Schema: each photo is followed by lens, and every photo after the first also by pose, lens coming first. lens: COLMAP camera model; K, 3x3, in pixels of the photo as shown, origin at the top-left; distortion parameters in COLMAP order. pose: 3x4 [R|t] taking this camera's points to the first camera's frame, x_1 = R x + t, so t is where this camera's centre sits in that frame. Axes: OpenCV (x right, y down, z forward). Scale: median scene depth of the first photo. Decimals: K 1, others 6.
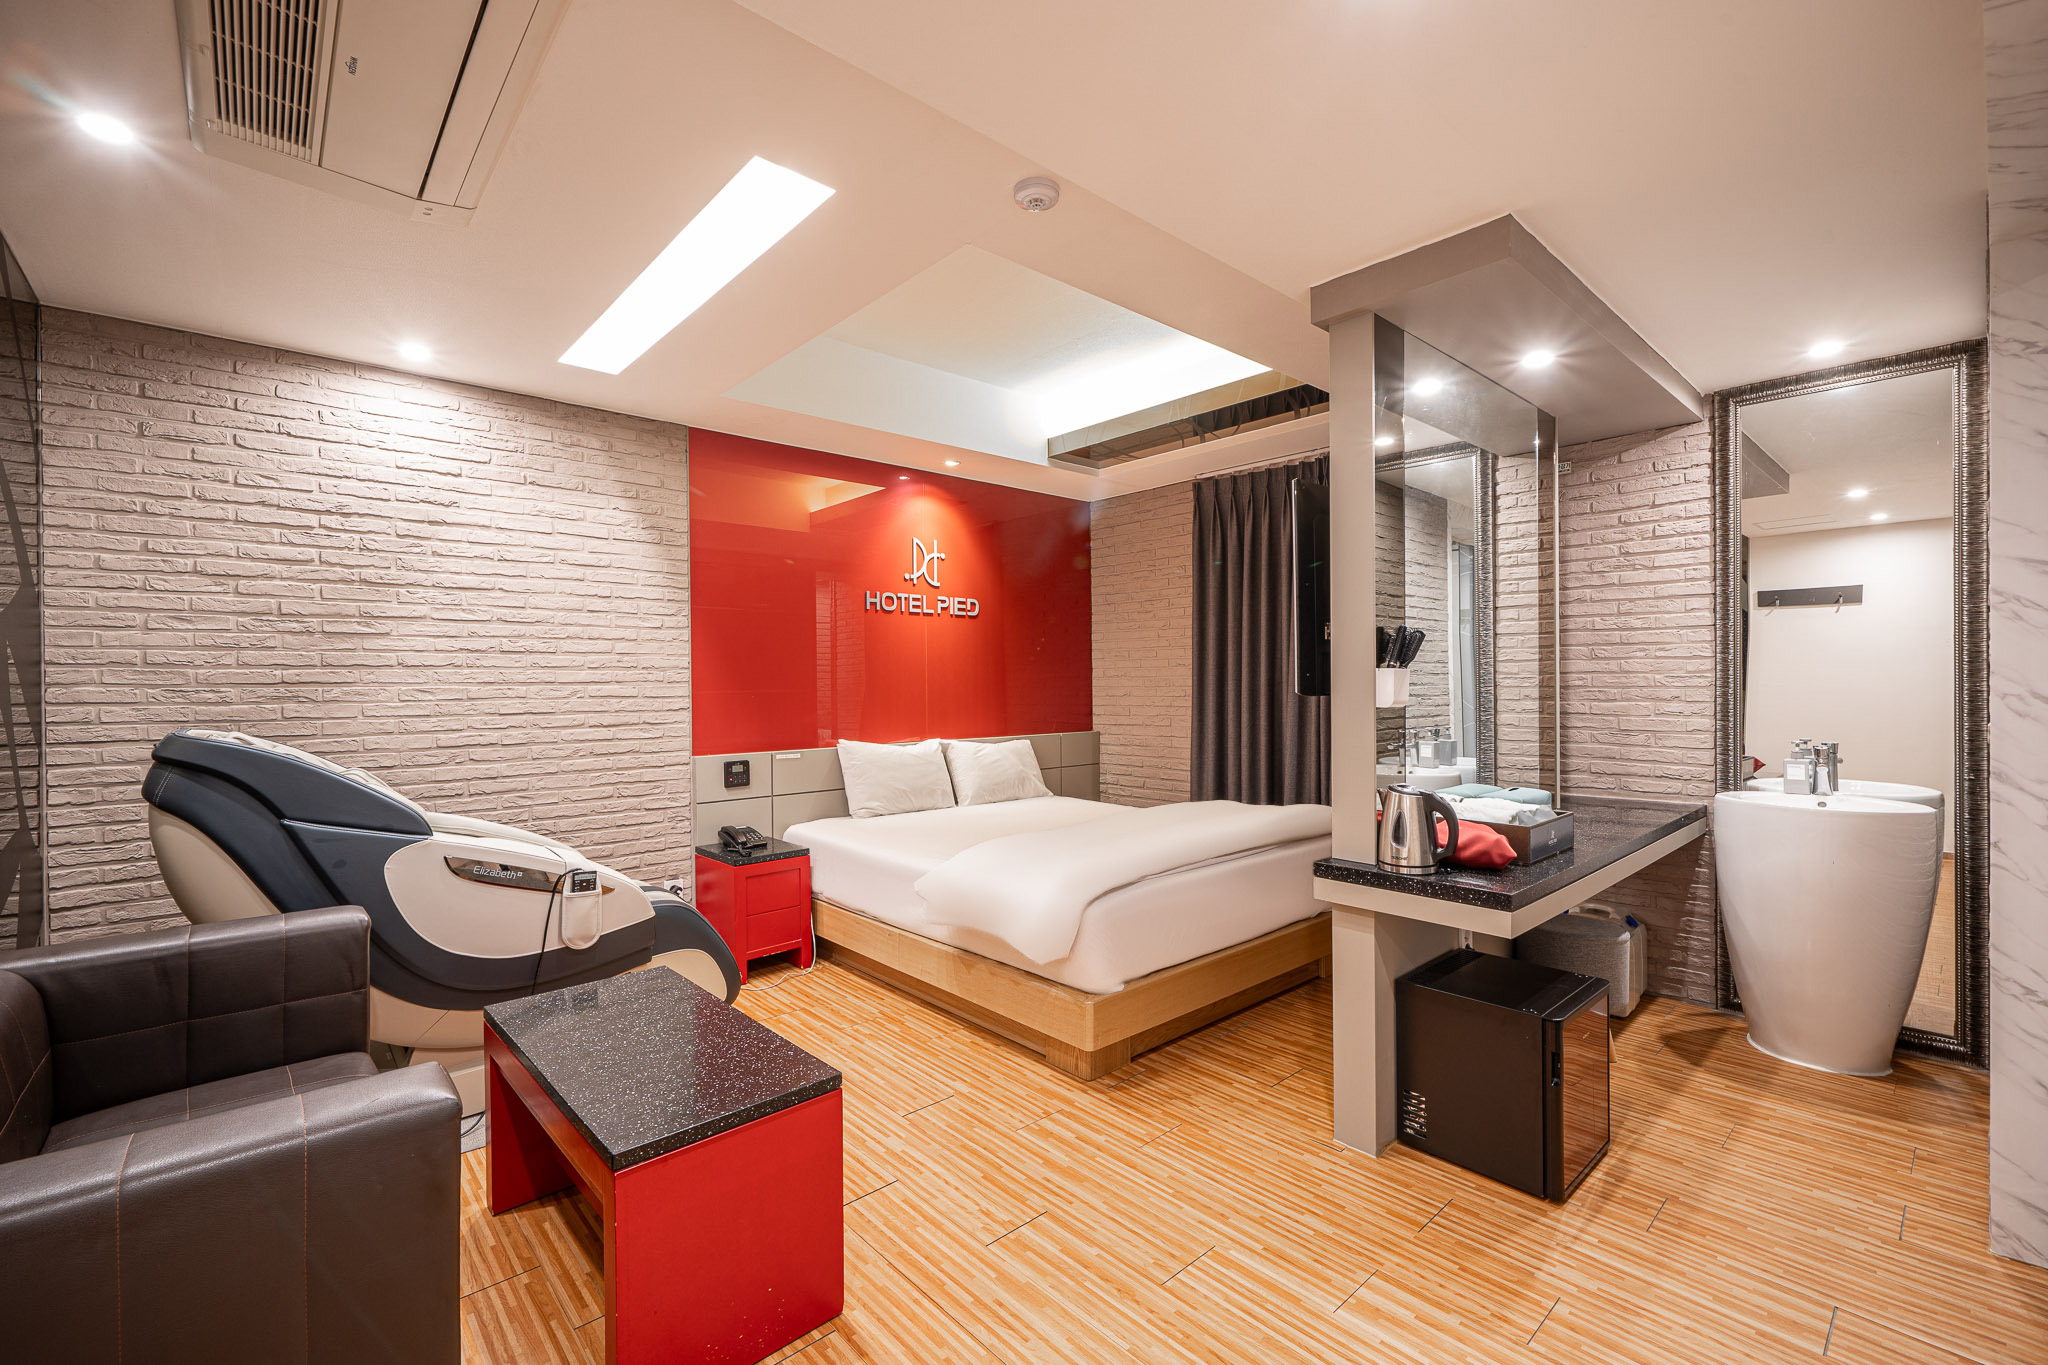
lens RADIAL K [[864.3, 0, 1018.3], [0, 864.3, 678.6], [0, 0, 1]] dist [-0.001222, -0.000019]
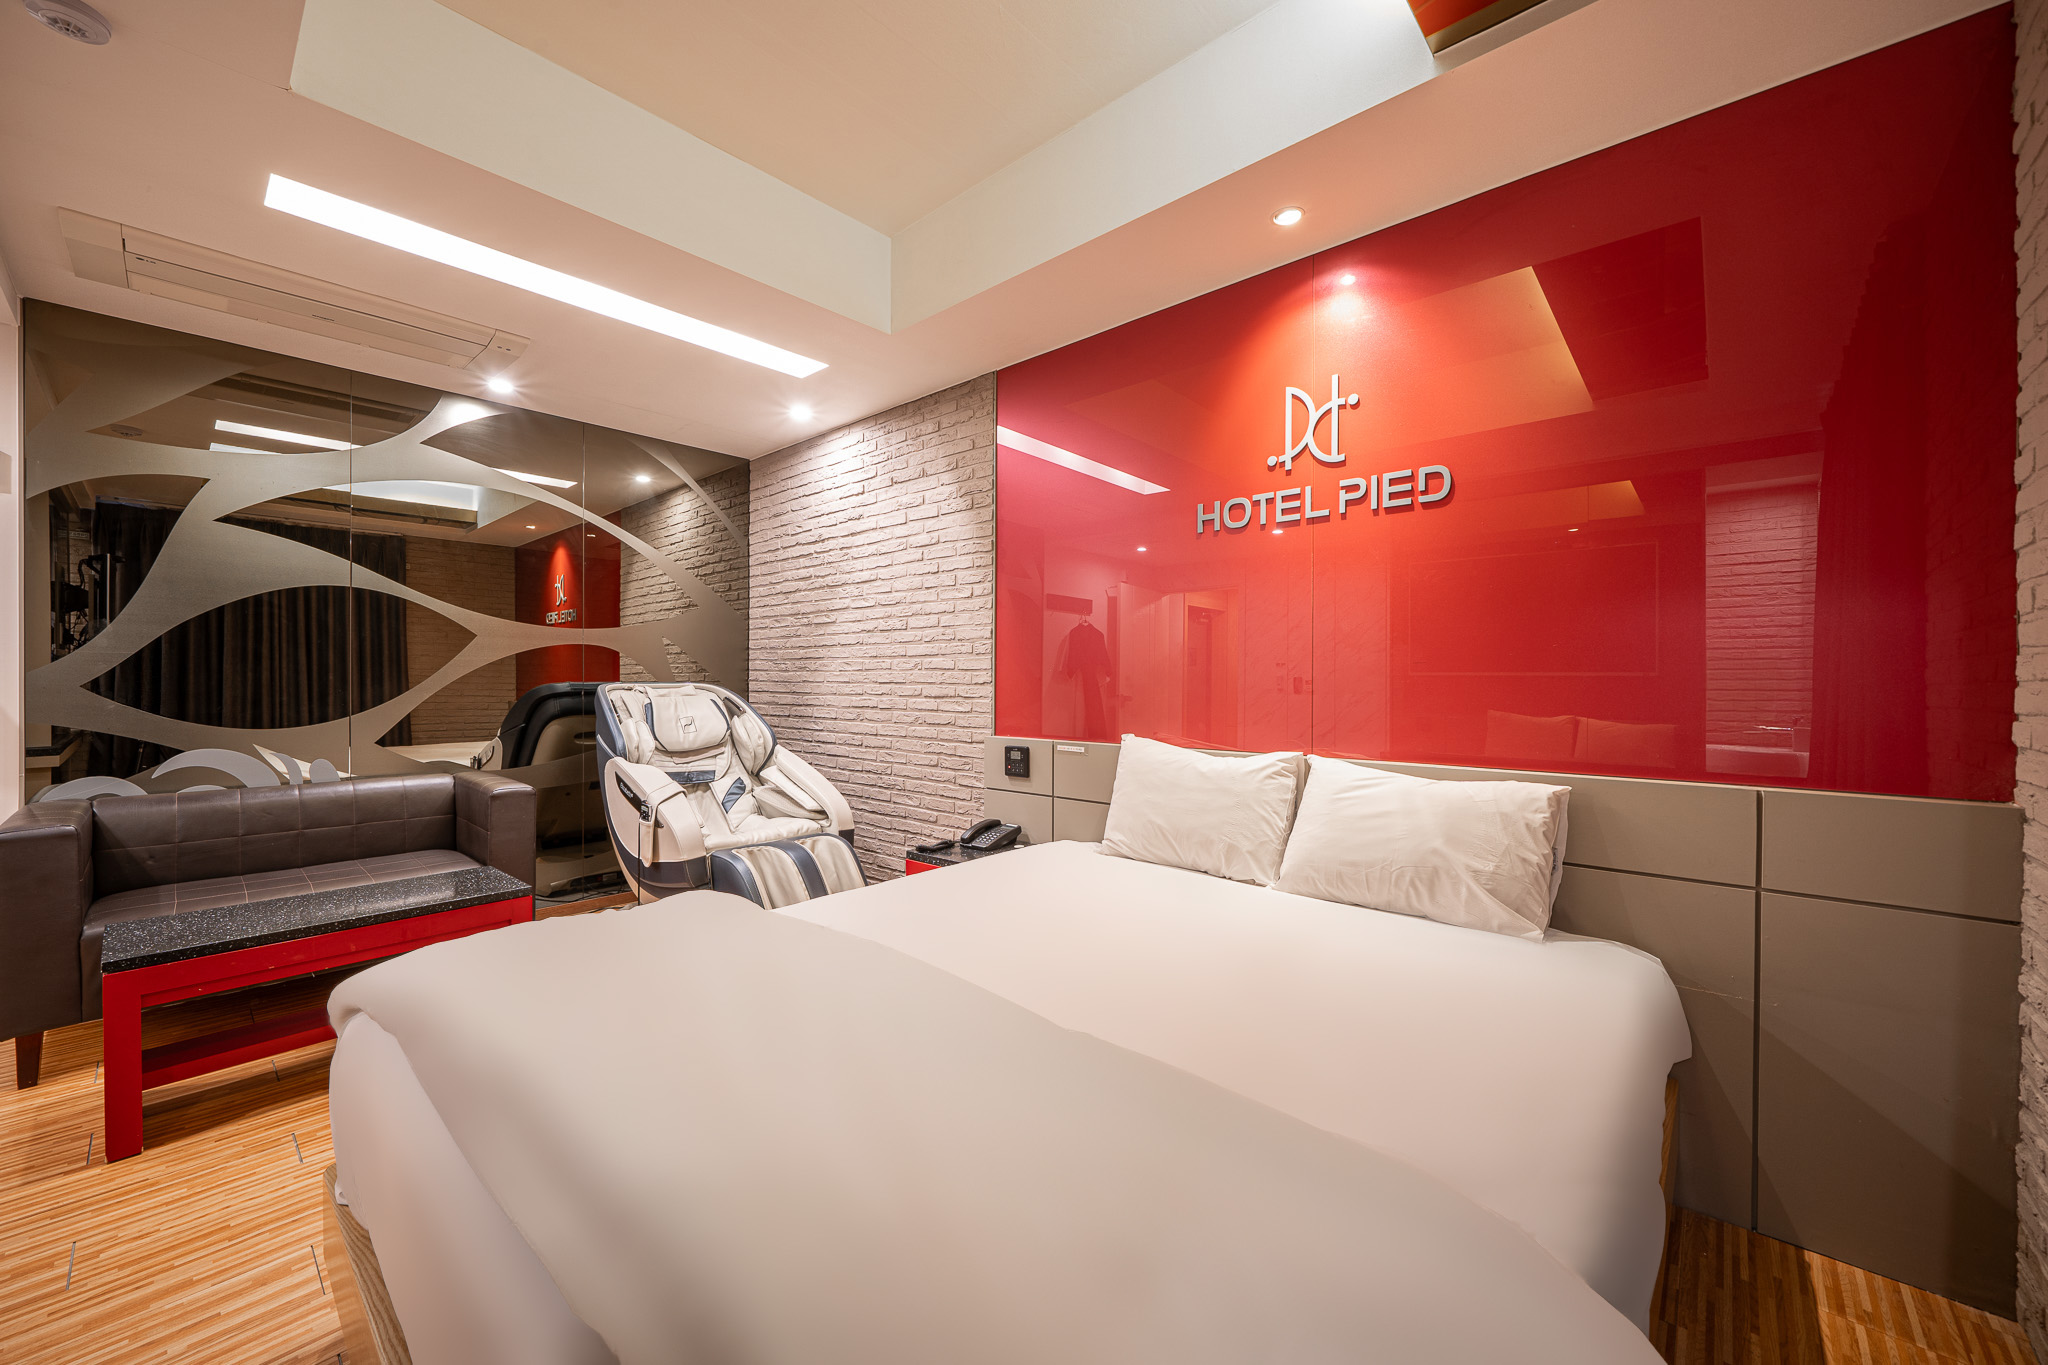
lens RADIAL K [[780.9, 0, 1024.0], [0, 780.9, 682.5], [0, 0, 1]] dist [-0.000816, -0.000138]
pose [[0.108396, 0.010728, -0.994050, 0.403190], [0.001360, 0.999939, 0.010940, 0.023481], [0.994107, -0.002538, 0.108375, 0.866862]]
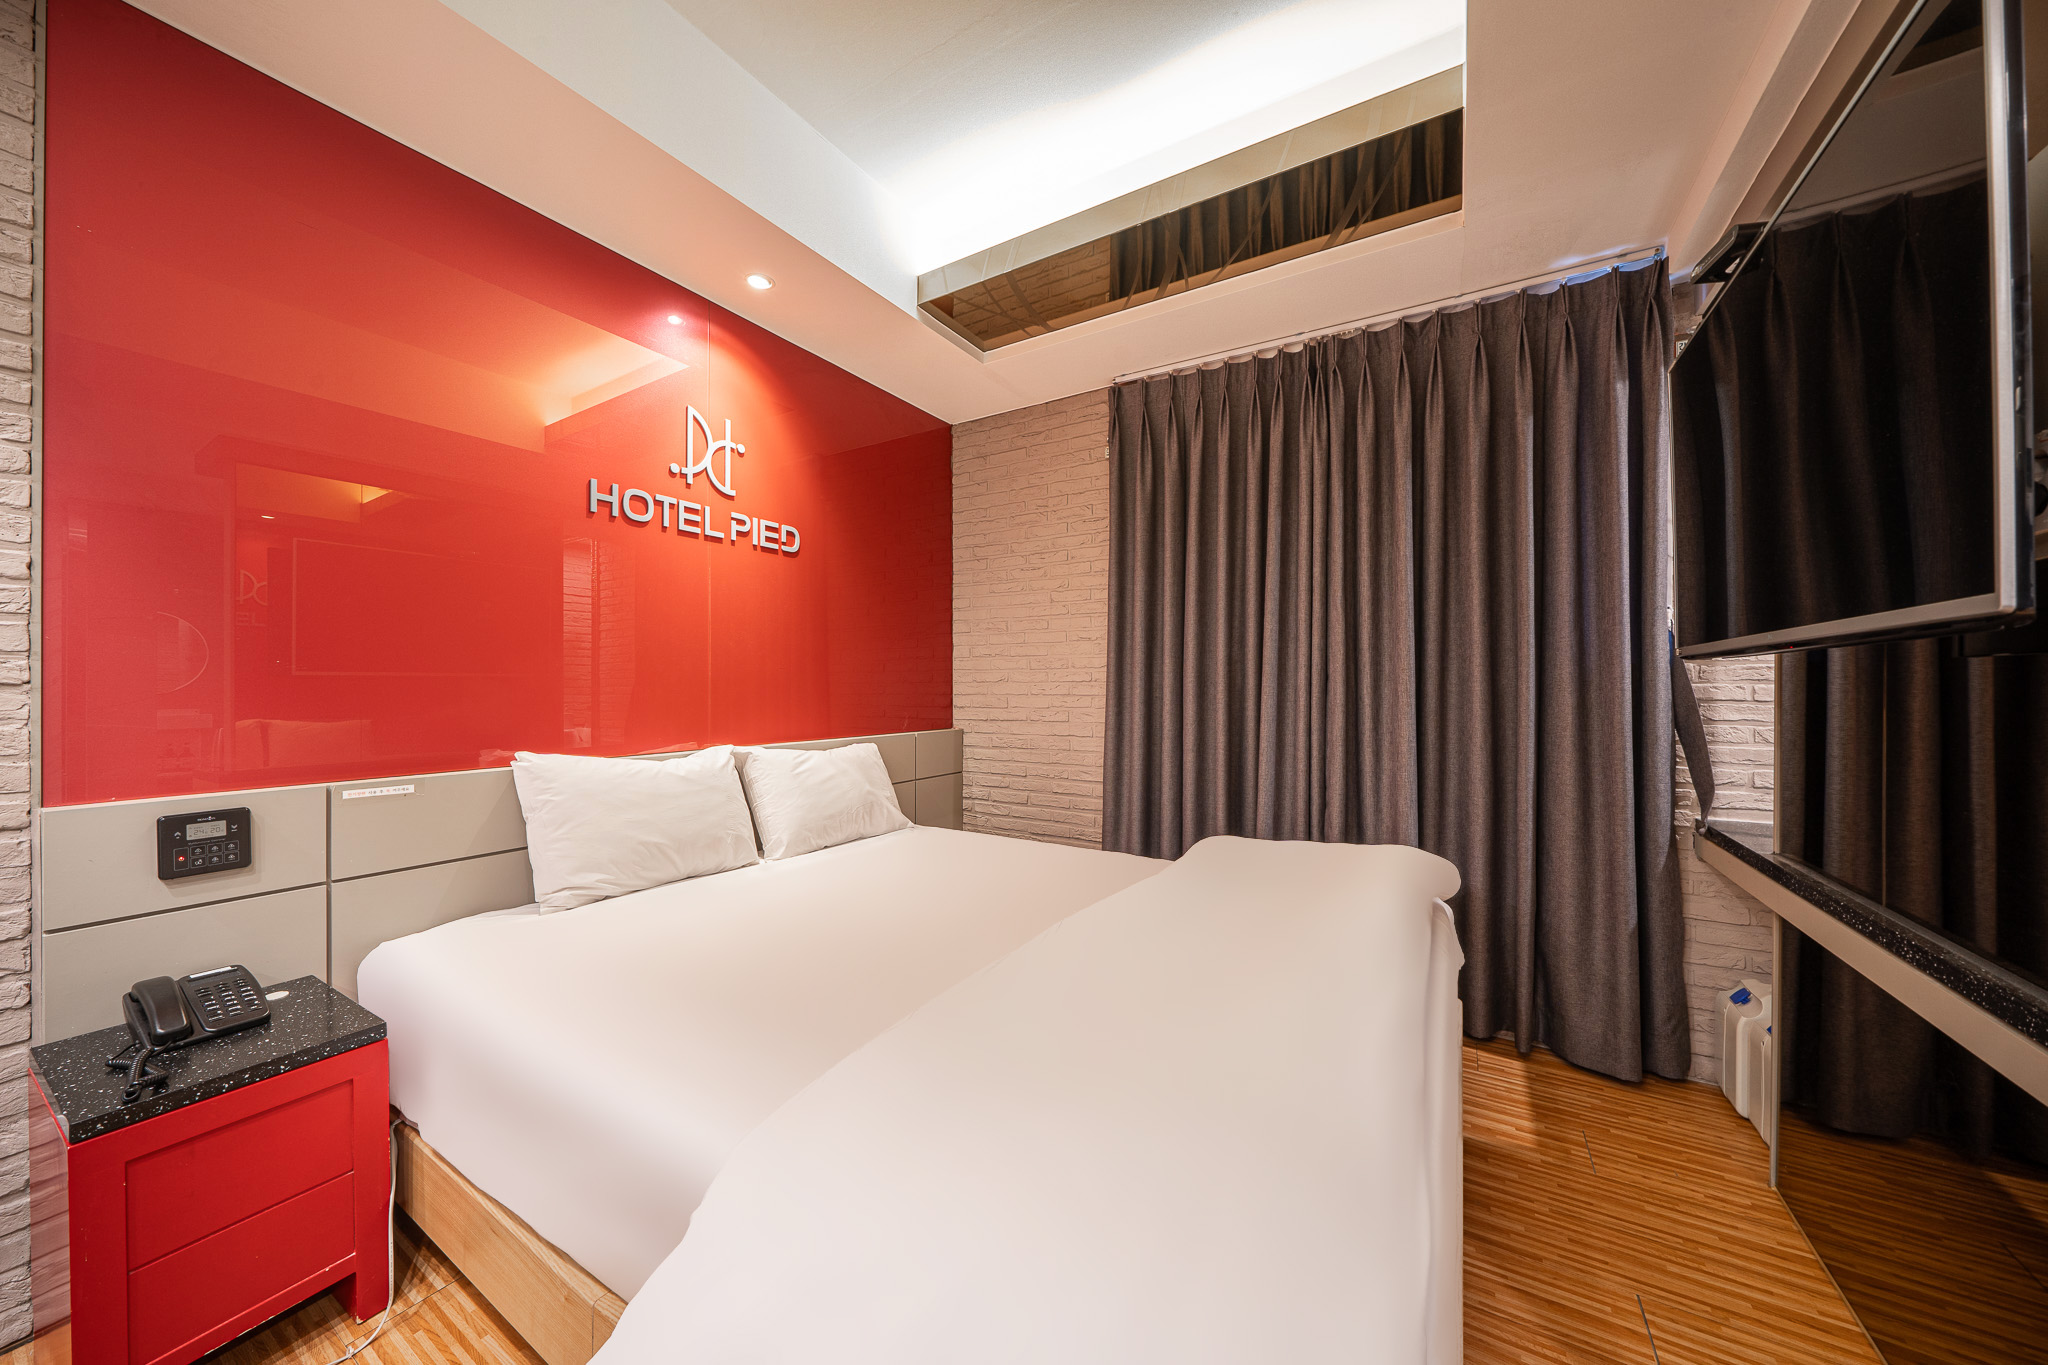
lens RADIAL K [[700.4, 0, 1024.0], [0, 700.4, 682.5], [0, 0, 1]] dist [-0.009196, 0.000095]
pose [[0.957023, 0.010439, 0.289823, -0.042298], [-0.010590, 0.999943, -0.001046, 0.027238], [-0.289817, -0.002068, 0.957080, 0.531199]]
